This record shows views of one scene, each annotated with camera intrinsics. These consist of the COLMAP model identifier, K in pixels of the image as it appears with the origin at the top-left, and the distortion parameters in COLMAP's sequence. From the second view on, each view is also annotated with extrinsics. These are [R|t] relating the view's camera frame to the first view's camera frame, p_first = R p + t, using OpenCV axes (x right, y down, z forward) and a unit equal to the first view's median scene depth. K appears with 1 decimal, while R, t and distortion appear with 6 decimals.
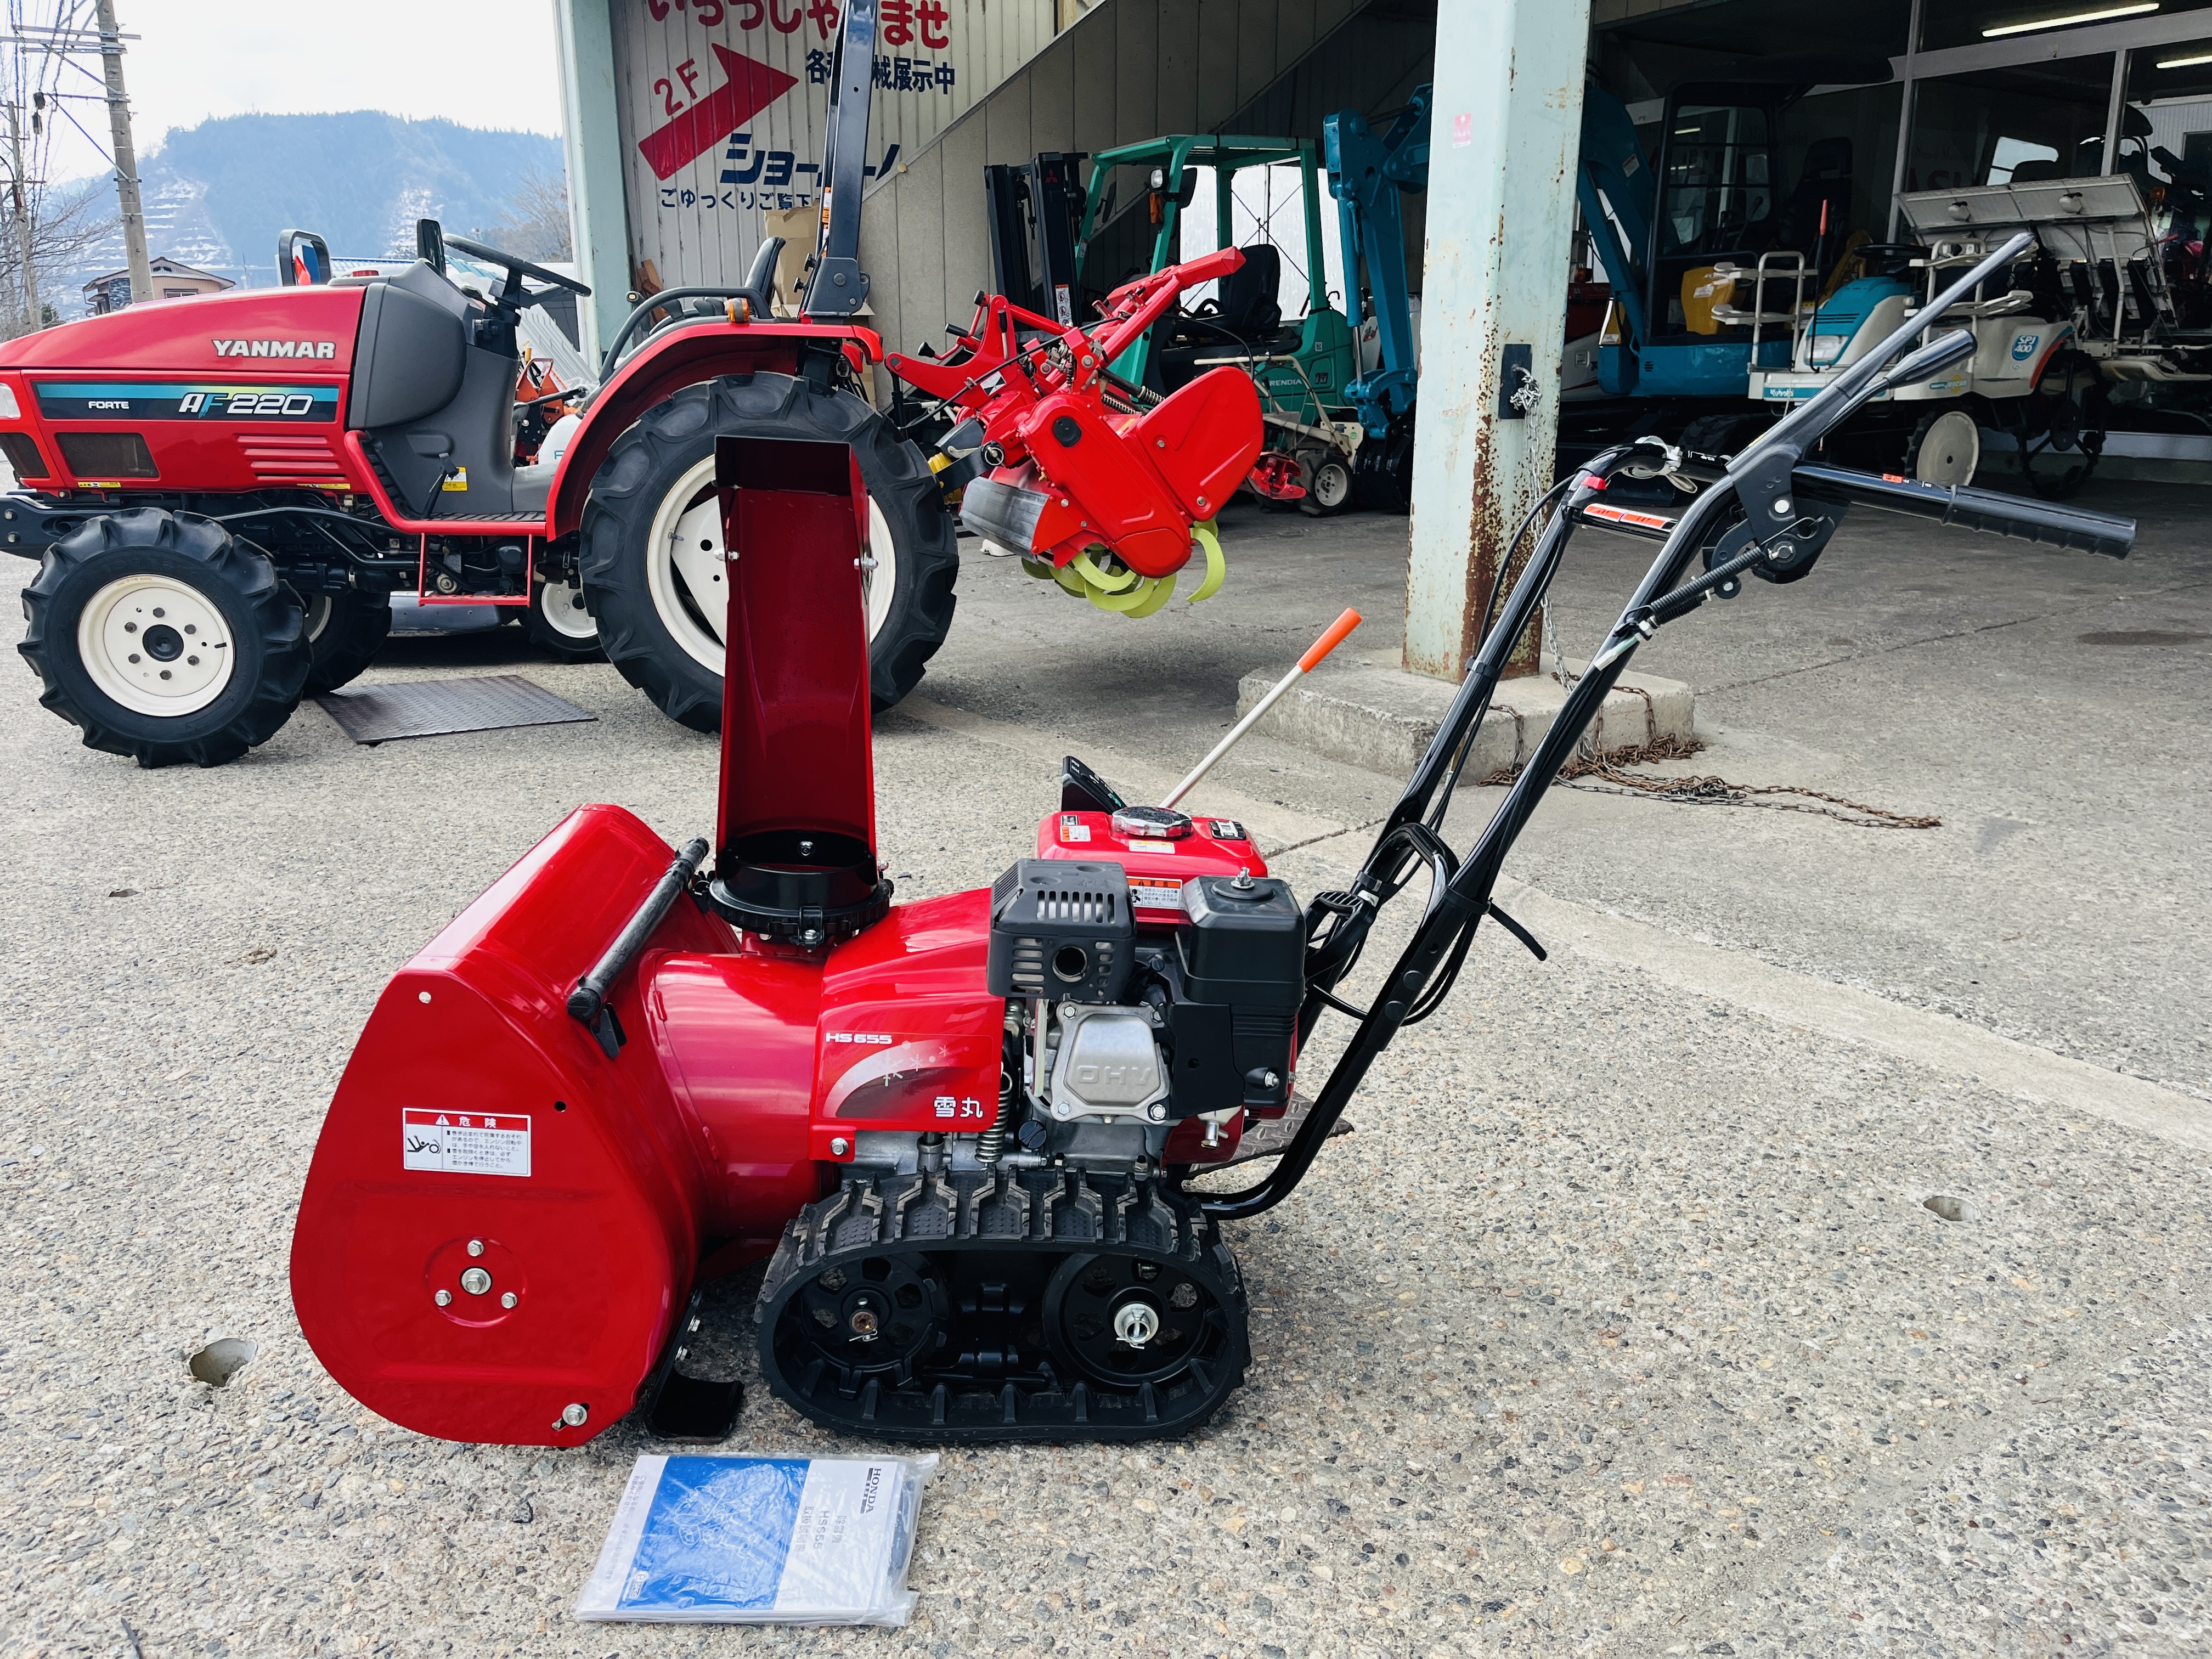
lens RADIAL K [[1675.8, 0, 1096.3], [0, 1675.8, 827.0], [0, 0, 1]] dist [0.044956, -0.046922]
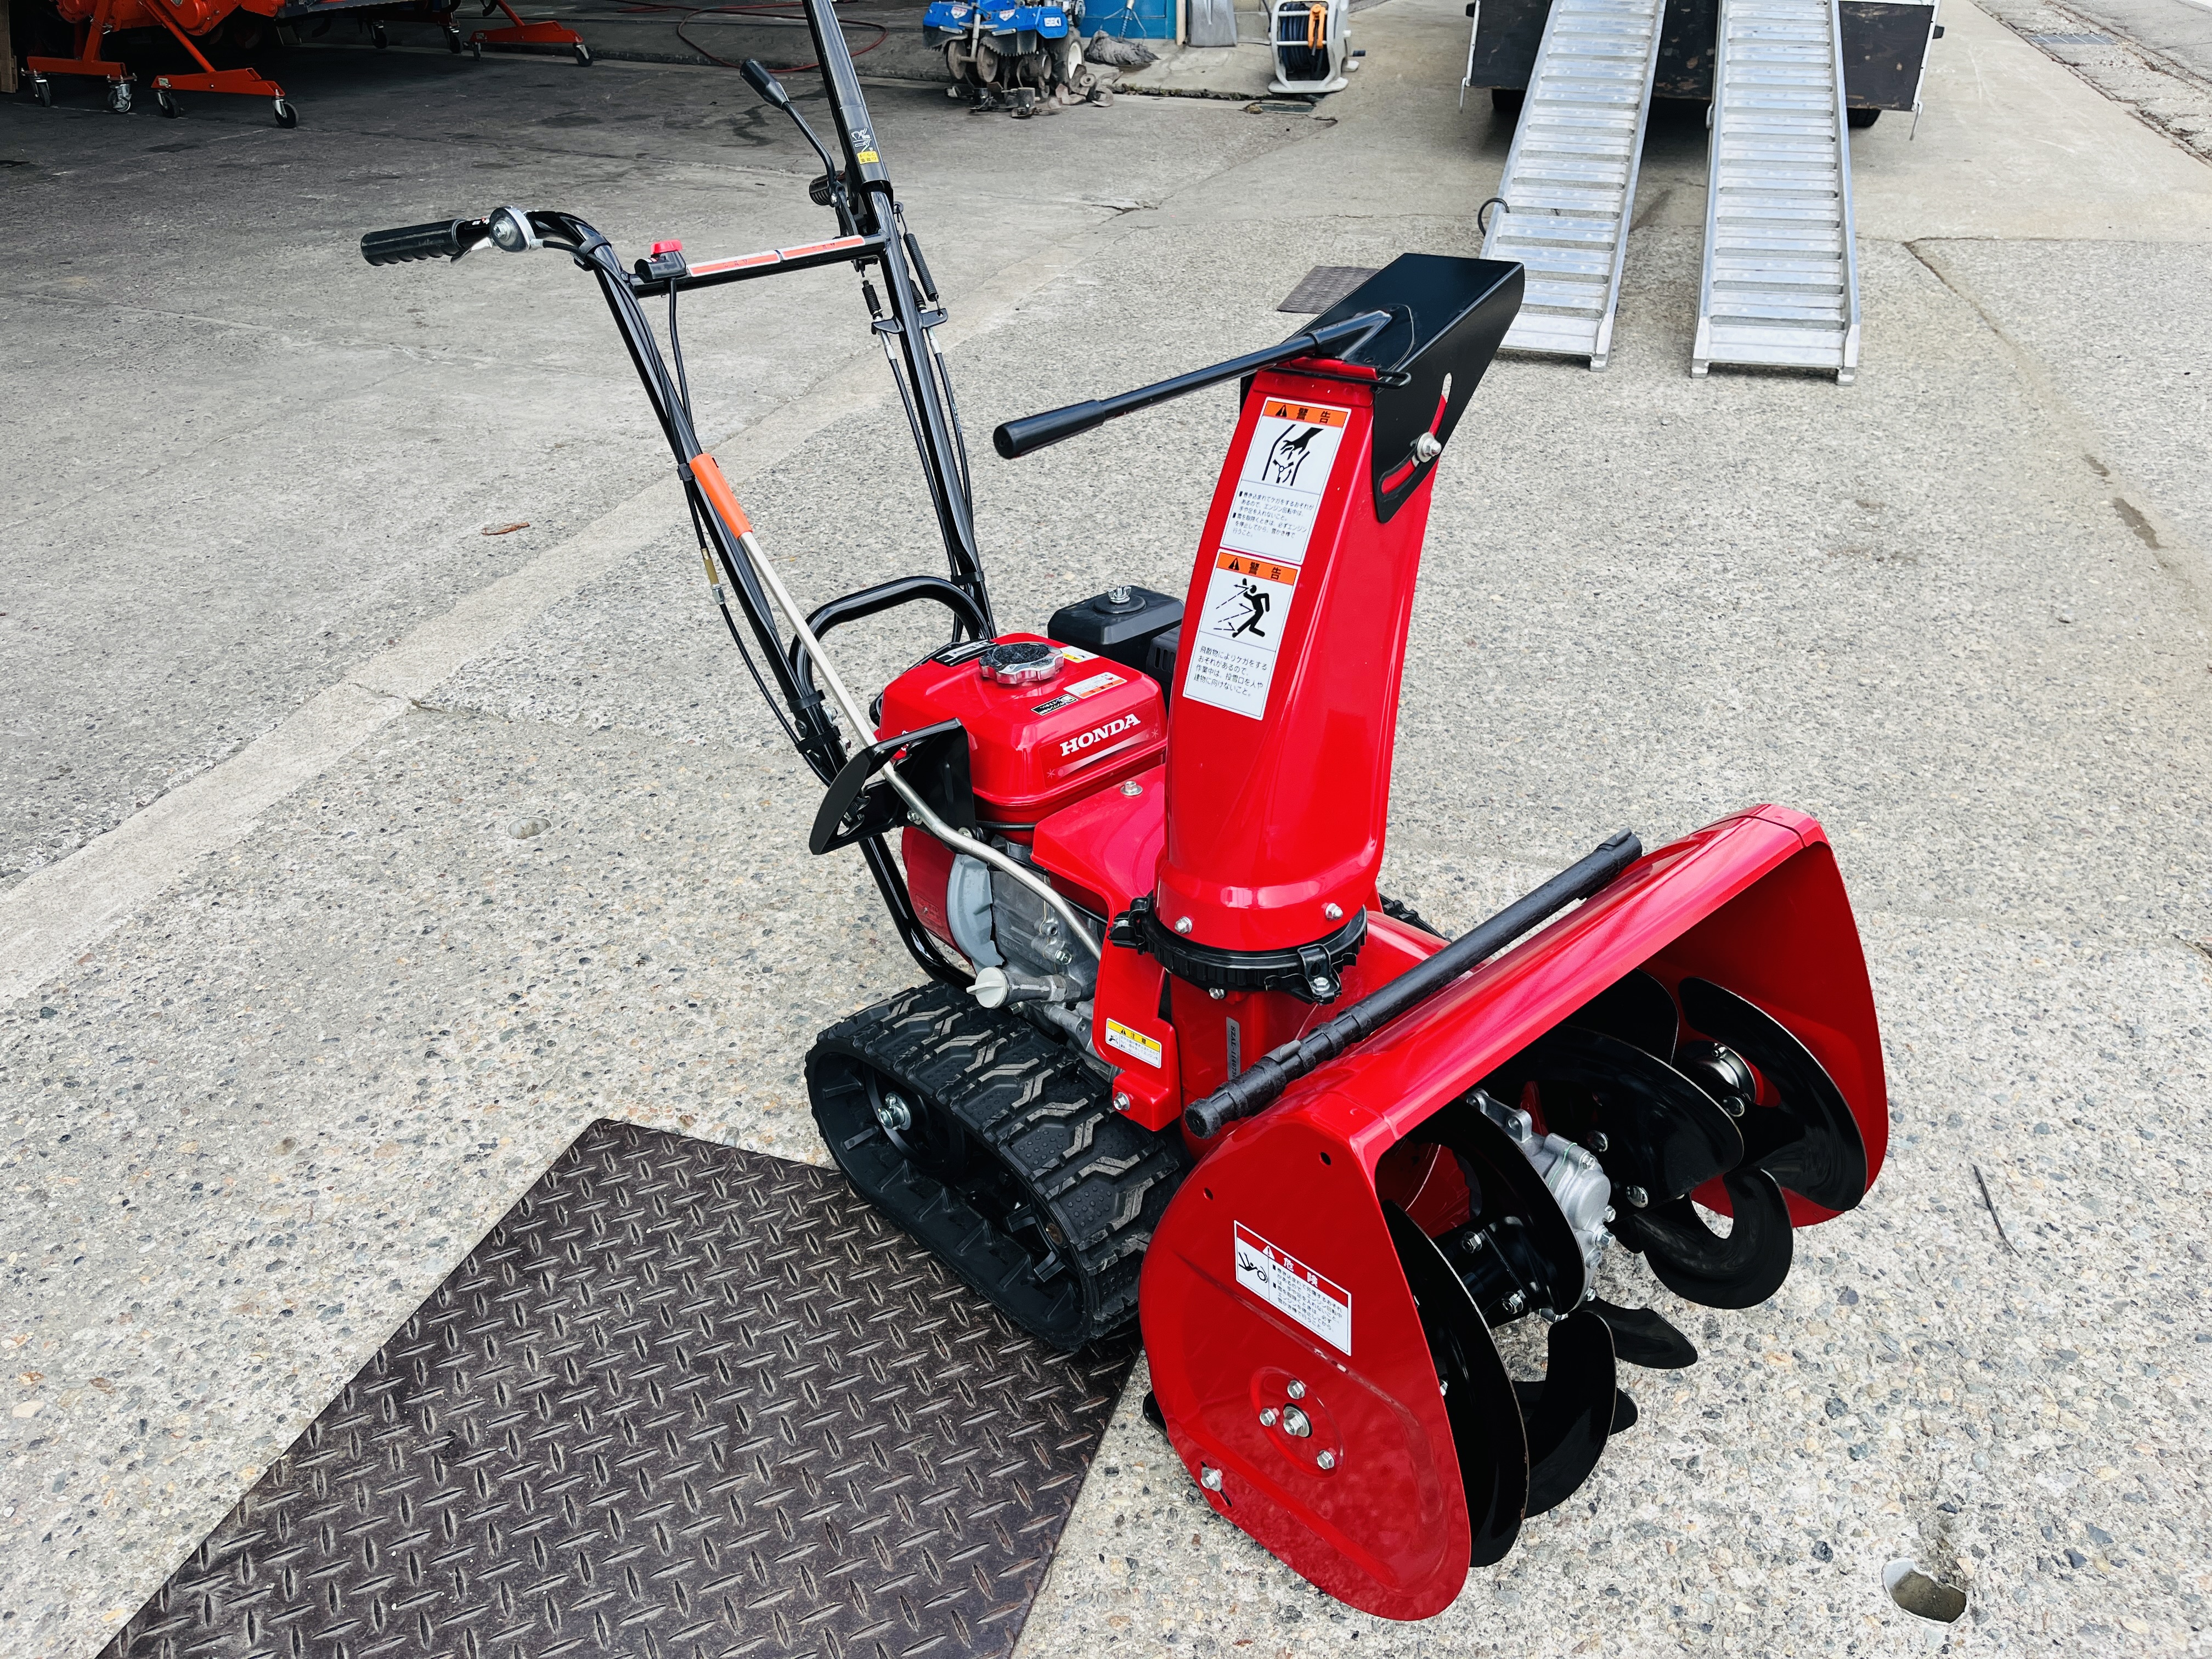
lens RADIAL K [[1684.5, 0, 1100.8], [0, 1684.5, 838.4], [0, 0, 1]] dist [0.053637, -0.059420]
pose [[-0.646402, -0.370089, 0.667233, -0.266582], [0.211337, 0.753431, 0.622639, -0.204276], [-0.733145, 0.543486, -0.408805, 0.565324]]
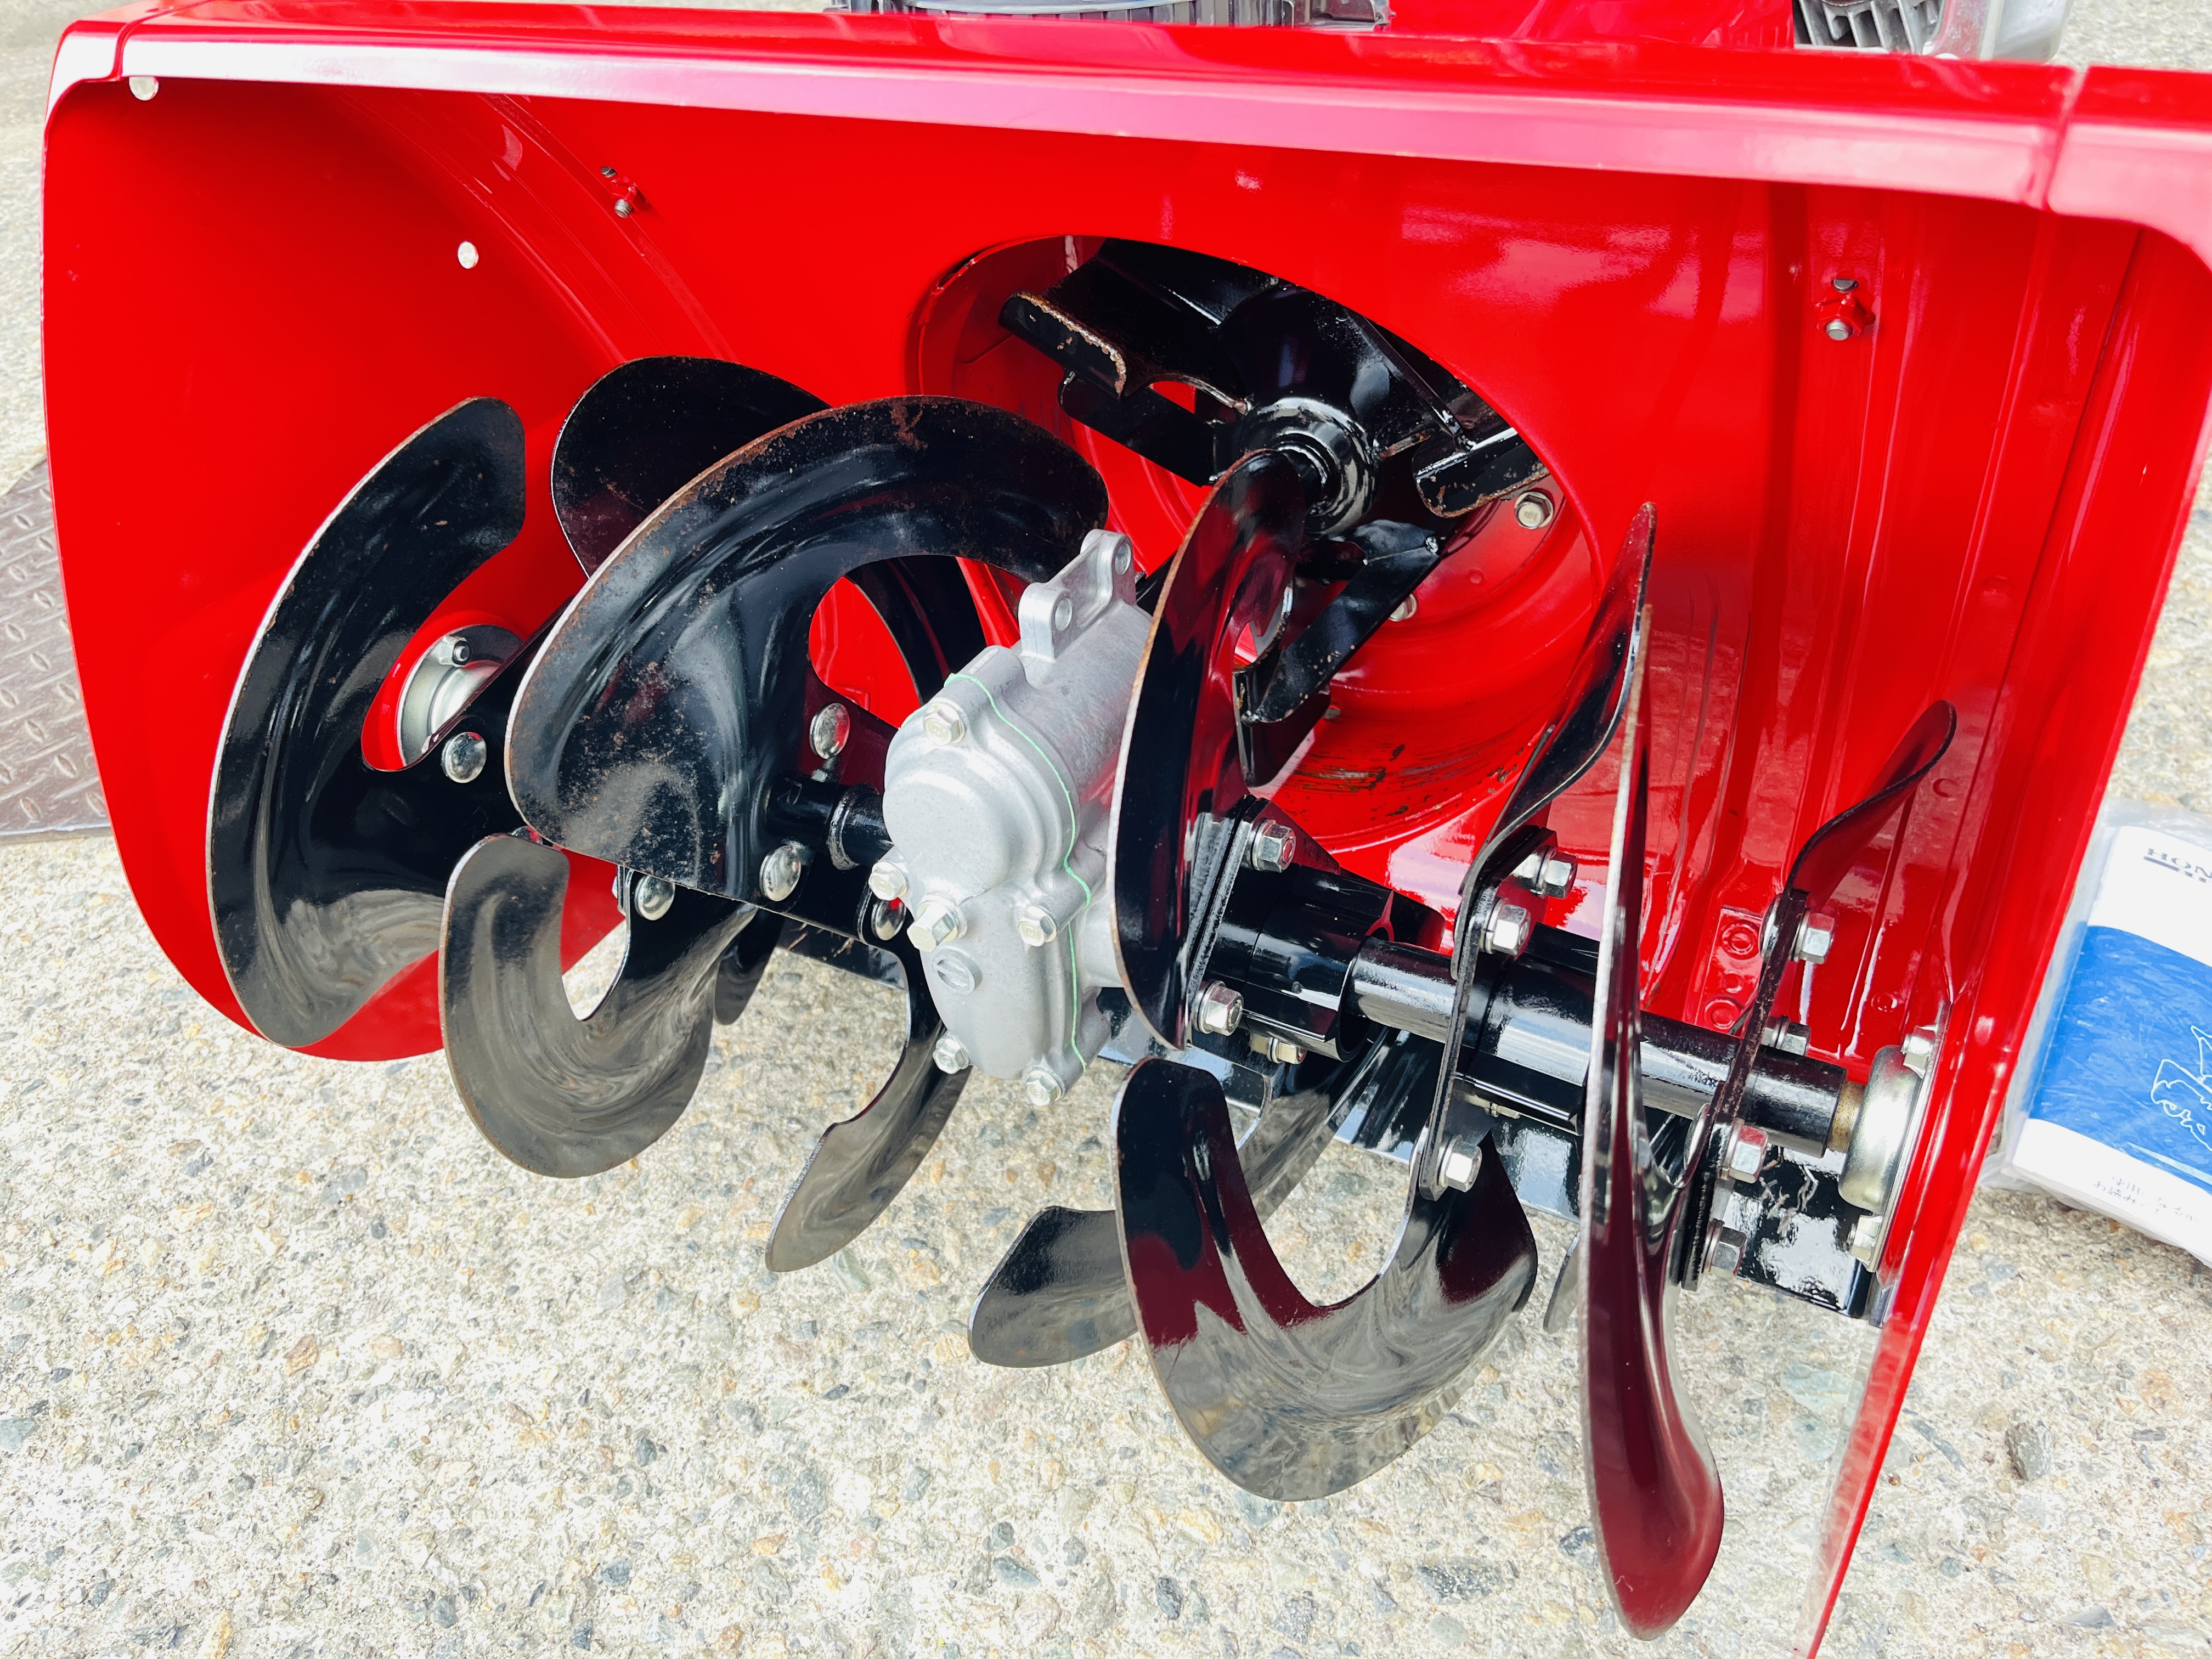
lens RADIAL K [[1684.5, 0, 1090.2], [0, 1684.5, 844.3], [0, 0, 1]] dist [0.083358, -0.136861]
pose [[0.513572, -0.592297, 0.620828, -0.213171], [0.310859, 0.802819, 0.508771, 0.002375], [-0.799756, -0.068301, 0.596427, 0.322629]]
